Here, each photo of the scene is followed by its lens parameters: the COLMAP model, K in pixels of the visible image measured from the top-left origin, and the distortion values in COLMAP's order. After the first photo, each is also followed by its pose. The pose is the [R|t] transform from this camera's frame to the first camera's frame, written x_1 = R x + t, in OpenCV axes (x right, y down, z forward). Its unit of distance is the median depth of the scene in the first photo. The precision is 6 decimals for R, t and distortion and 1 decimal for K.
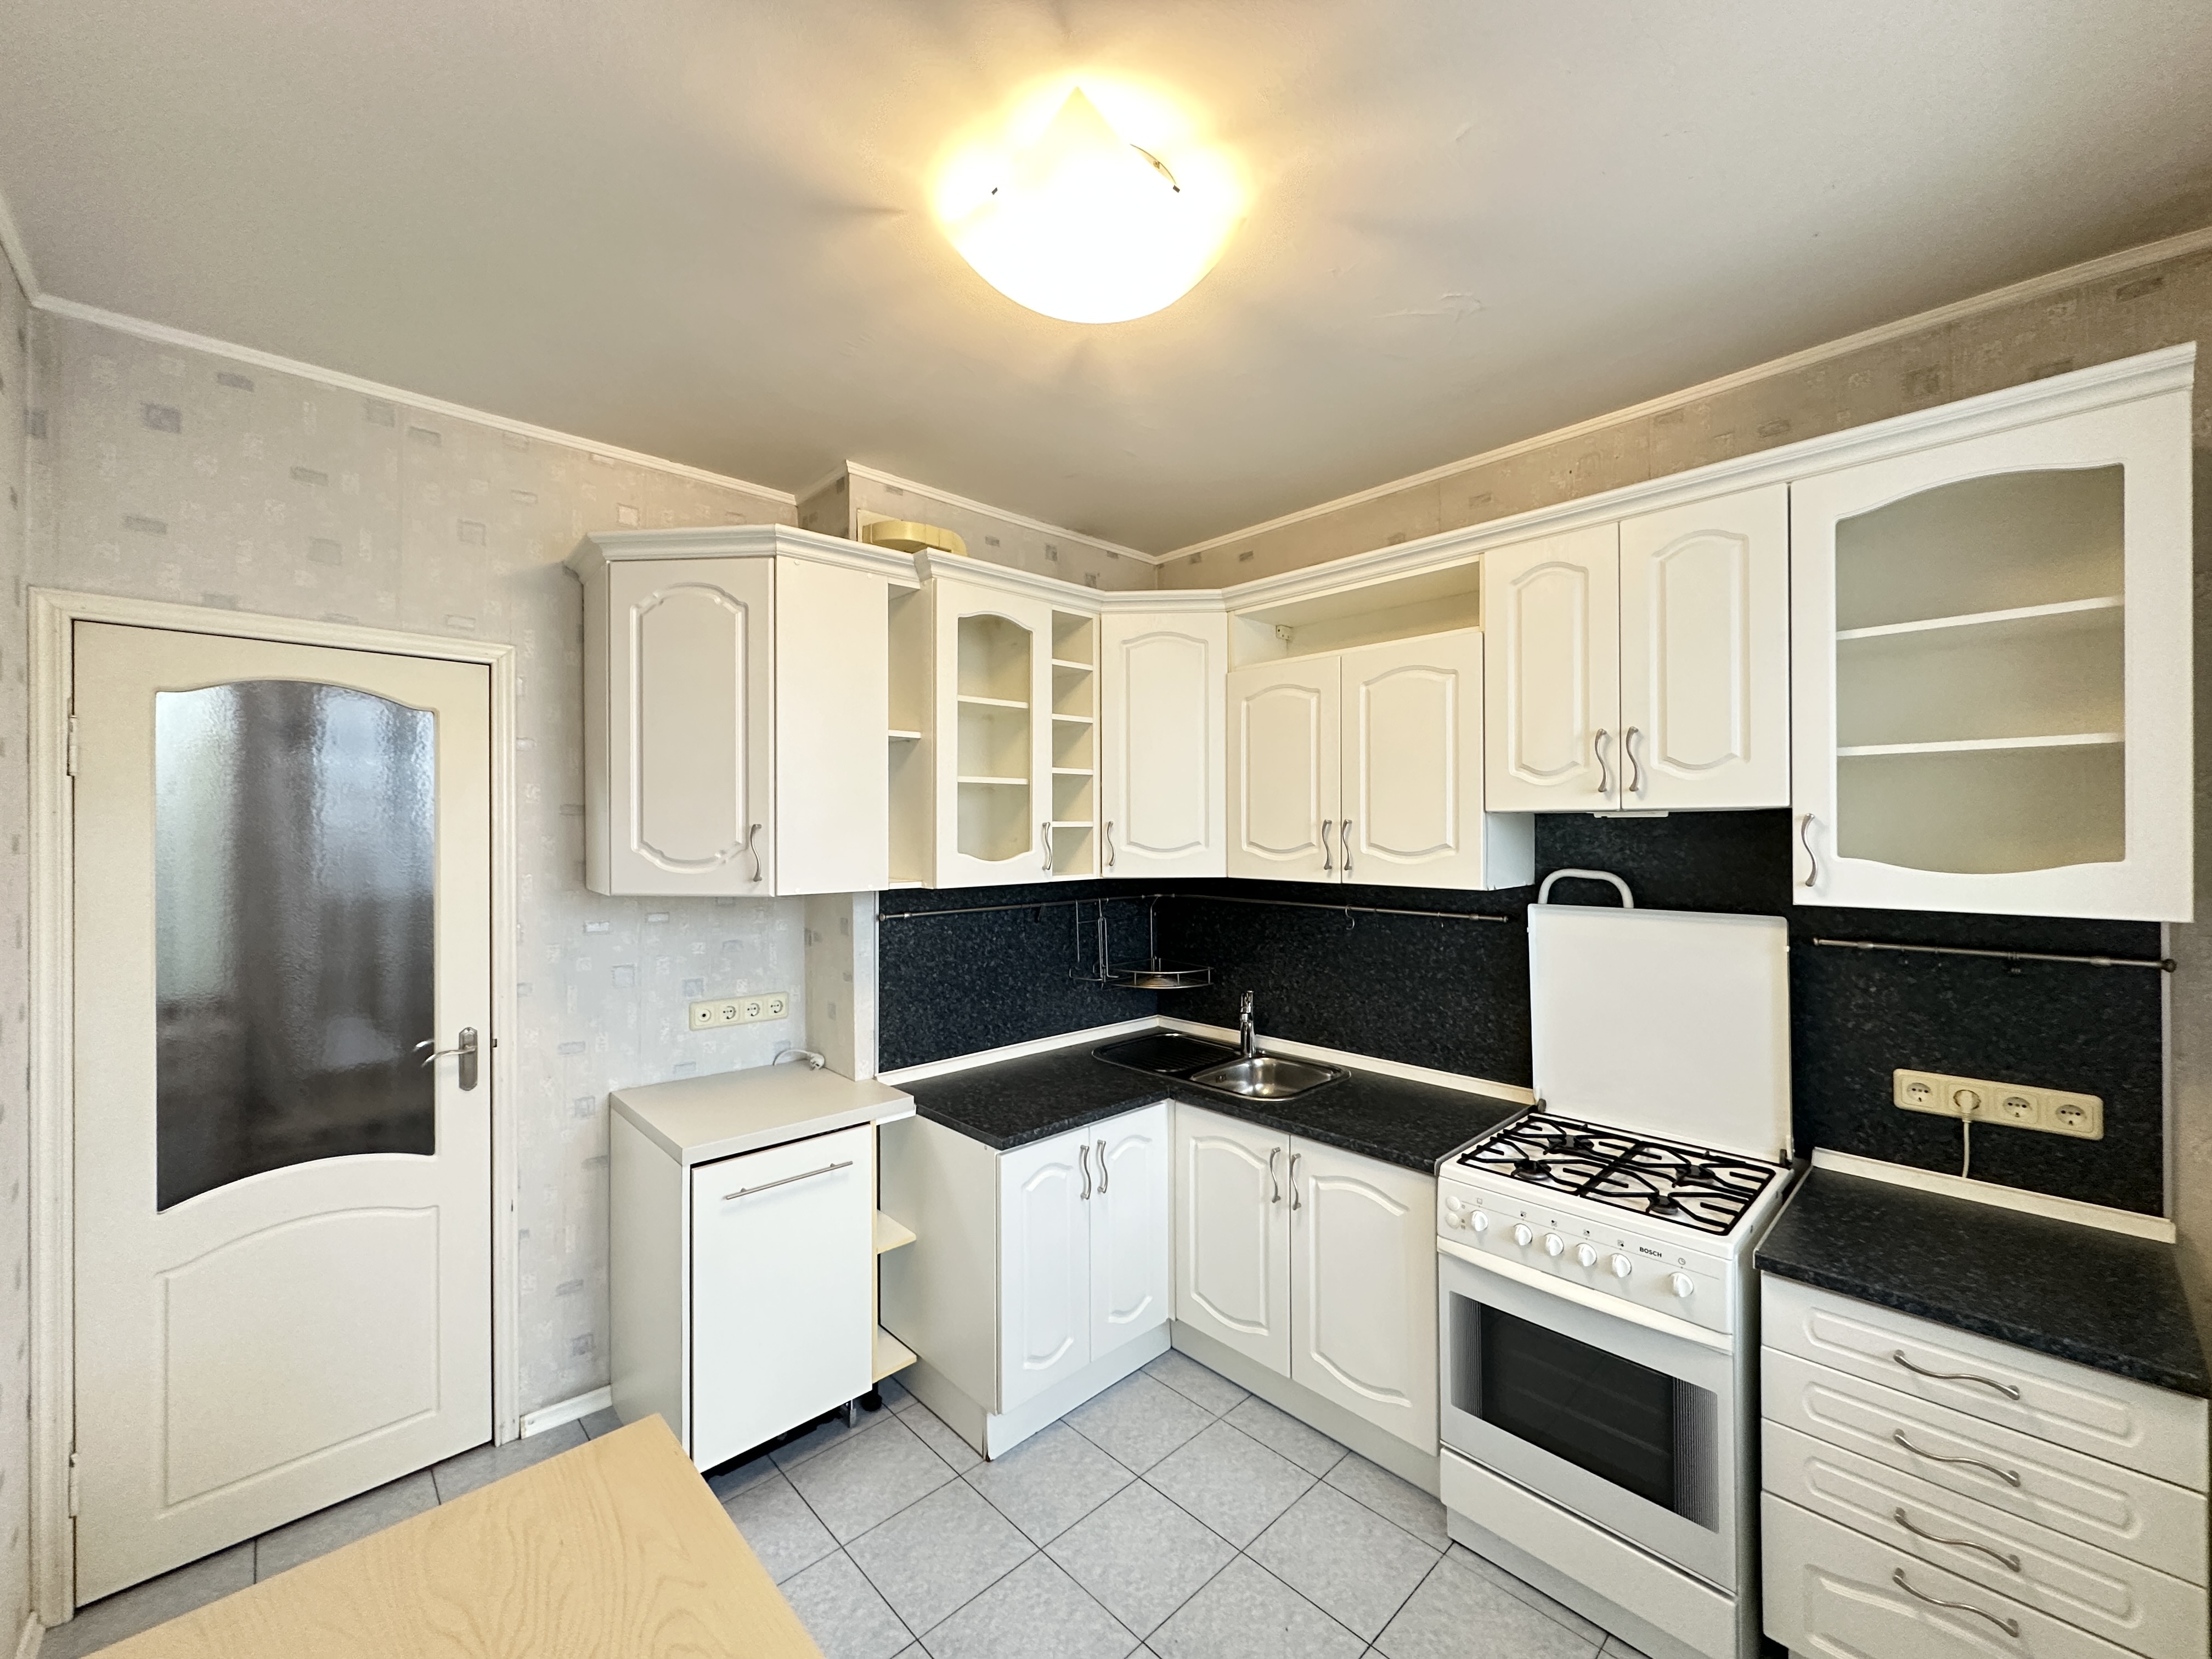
lens RADIAL K [[884.8, 0, 1104.9], [0, 884.8, 822.7], [0, 0, 1]] dist [-0.000934, 0.000339]
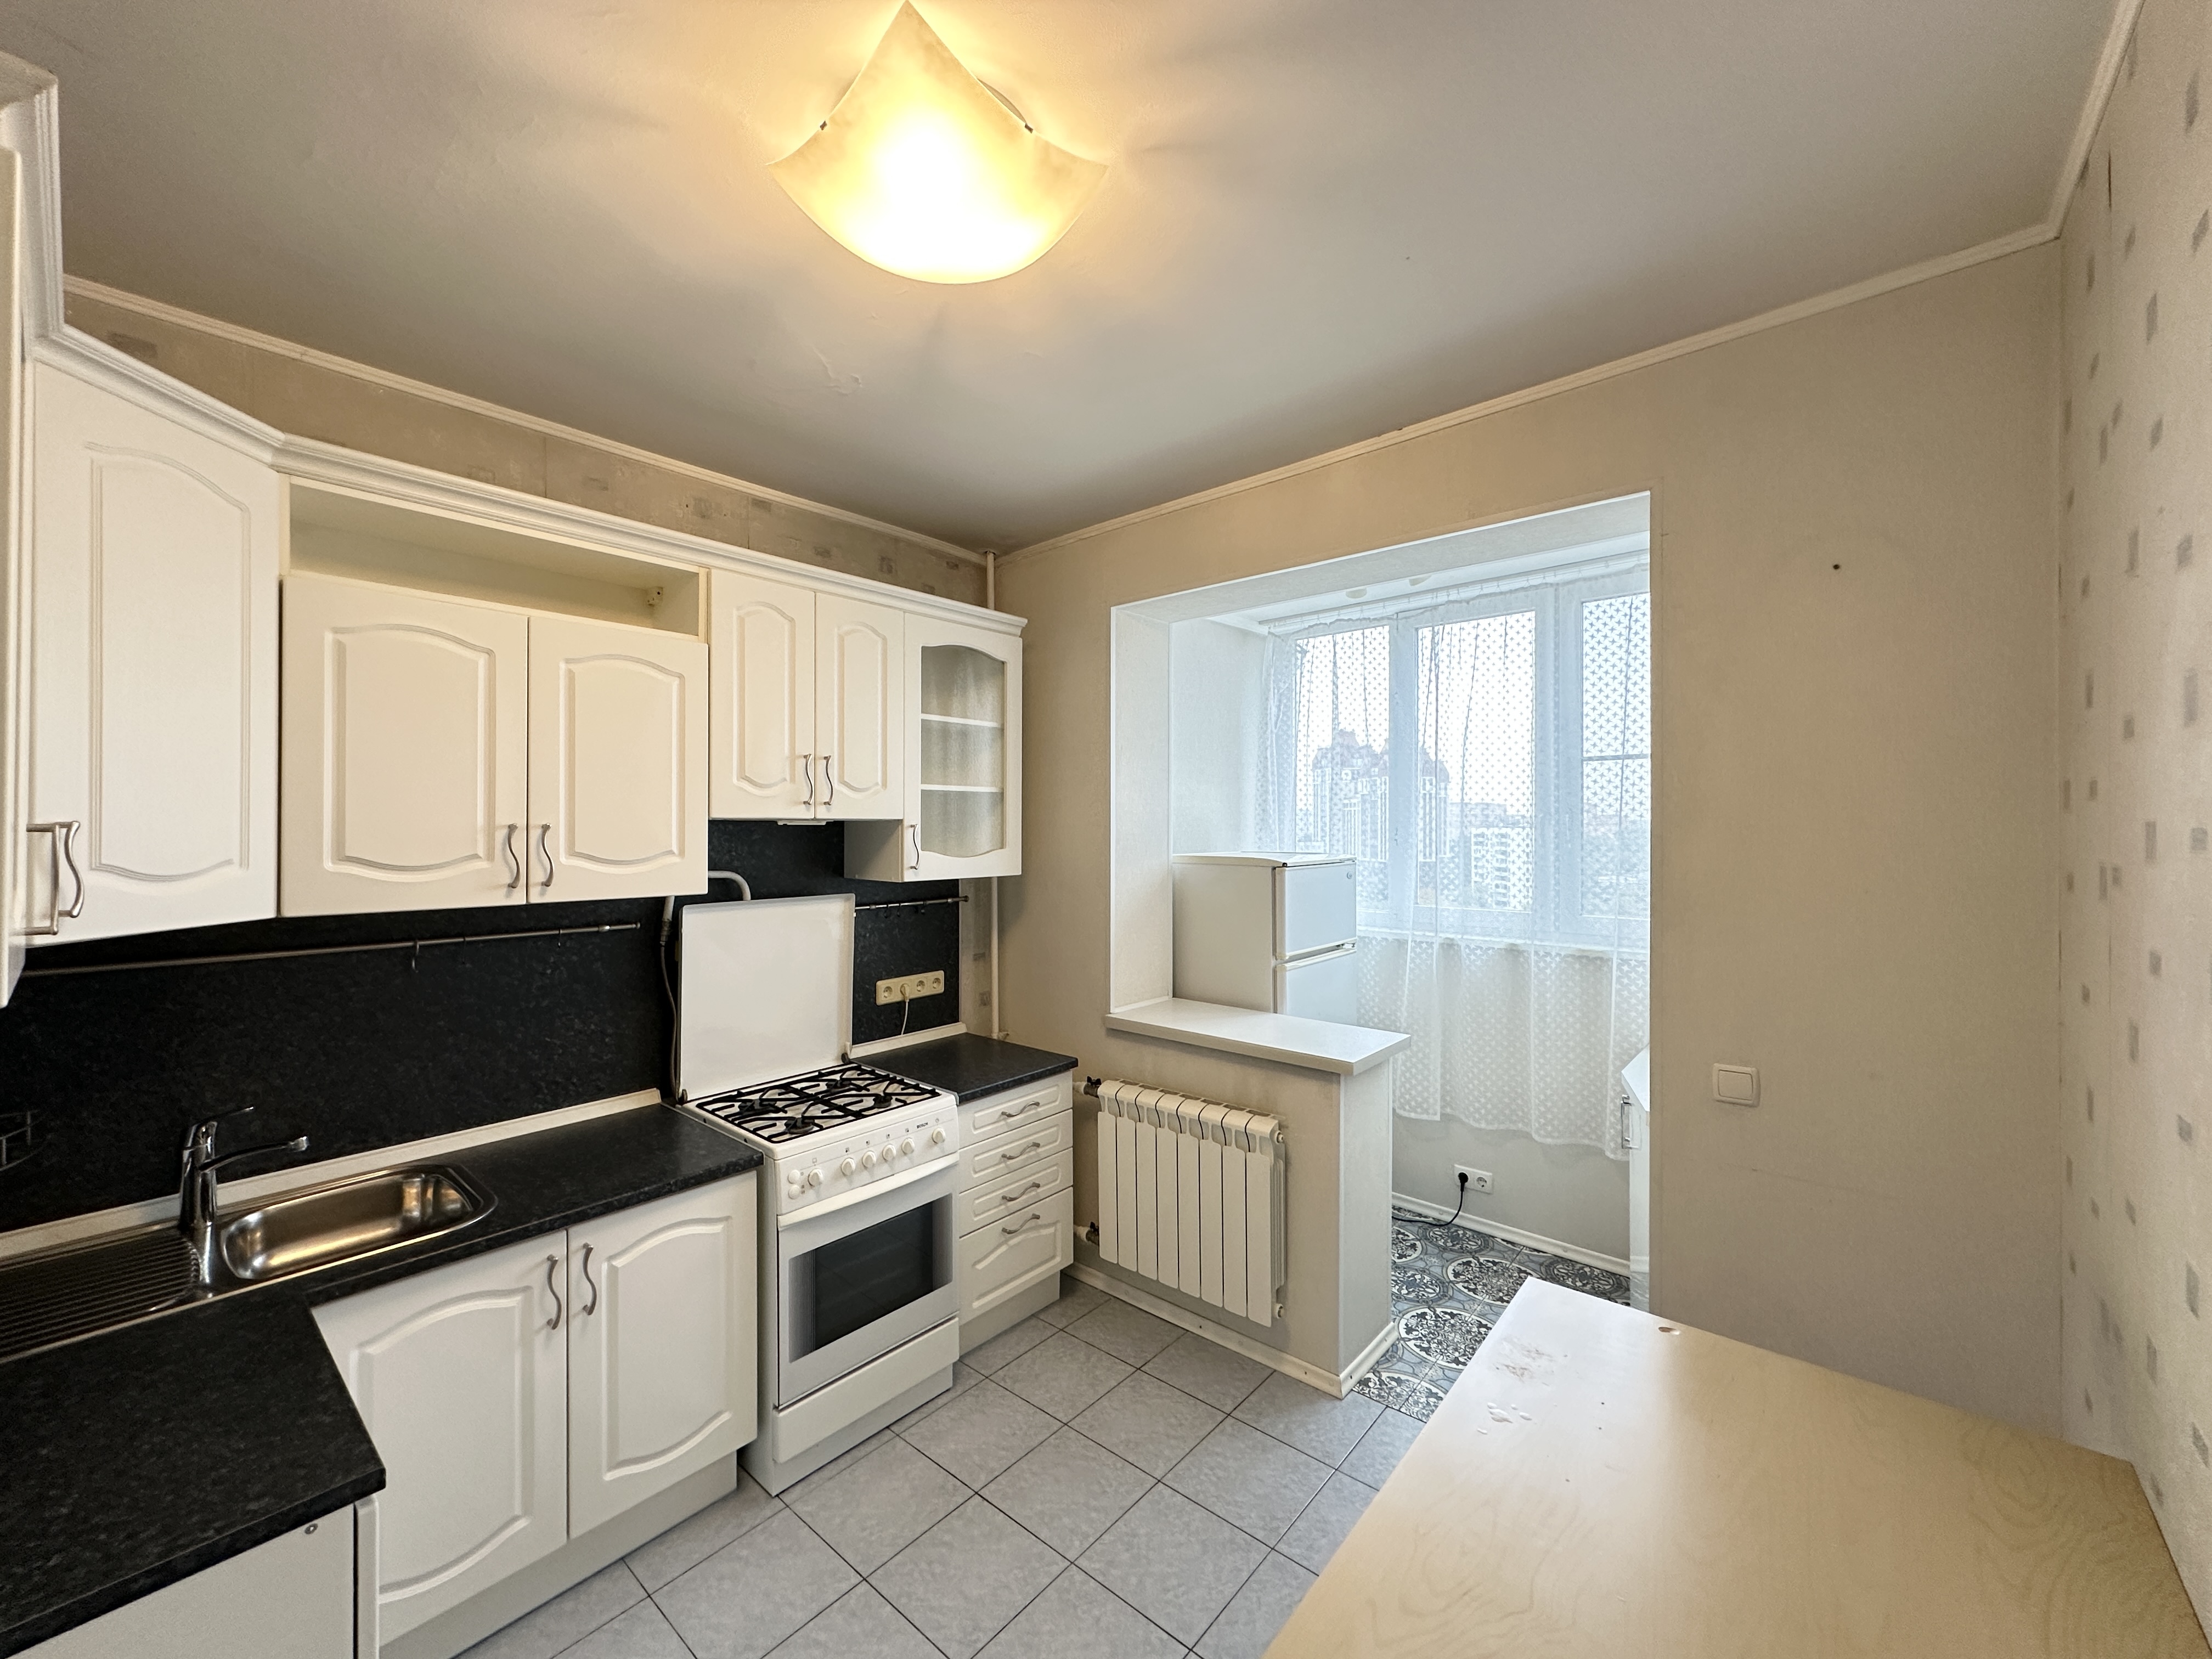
lens RADIAL K [[878.0, 0, 1111.0], [0, 878.0, 828.5], [0, 0, 1]] dist [0.000028, 0.000357]
pose [[-0.108662, 0.005033, 0.994066, -0.711629], [-0.002068, 0.999984, -0.005289, 0.005216], [-0.994077, -0.002630, -0.108650, 0.710455]]
